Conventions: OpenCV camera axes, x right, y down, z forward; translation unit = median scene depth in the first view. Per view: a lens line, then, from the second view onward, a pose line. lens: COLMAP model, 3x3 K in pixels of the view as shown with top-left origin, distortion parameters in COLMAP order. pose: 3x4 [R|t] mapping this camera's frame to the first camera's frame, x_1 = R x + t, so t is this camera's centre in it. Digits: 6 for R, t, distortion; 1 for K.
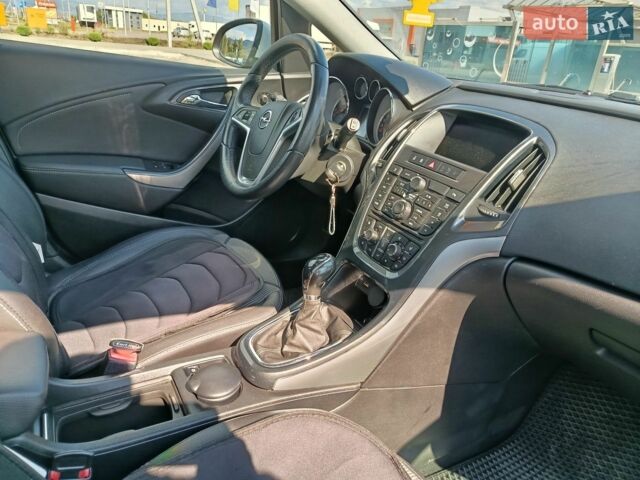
lens RADIAL K [[436.2, 0, 316.7], [0, 436.2, 241.3], [0, 0, 1]] dist [0.040227, -0.036466]
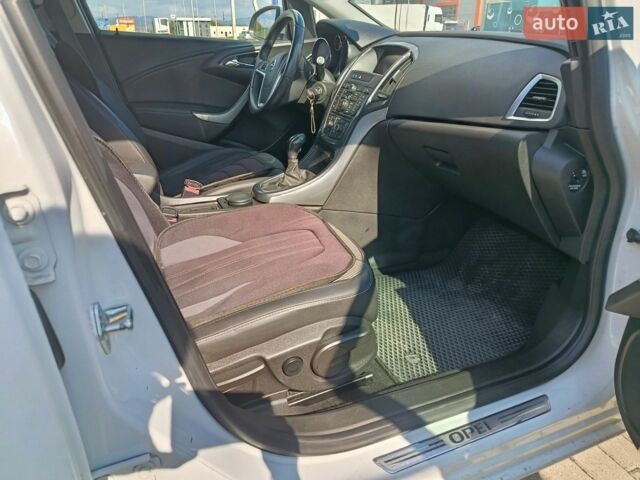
lens RADIAL K [[436.2, 0, 316.7], [0, 436.2, 241.3], [0, 0, 1]] dist [0.040227, -0.036466]
pose [[0.988380, -0.019928, -0.150693, 0.268687], [0.021452, 0.999734, 0.008496, 0.352488], [0.150483, -0.011630, 0.988544, -0.568198]]
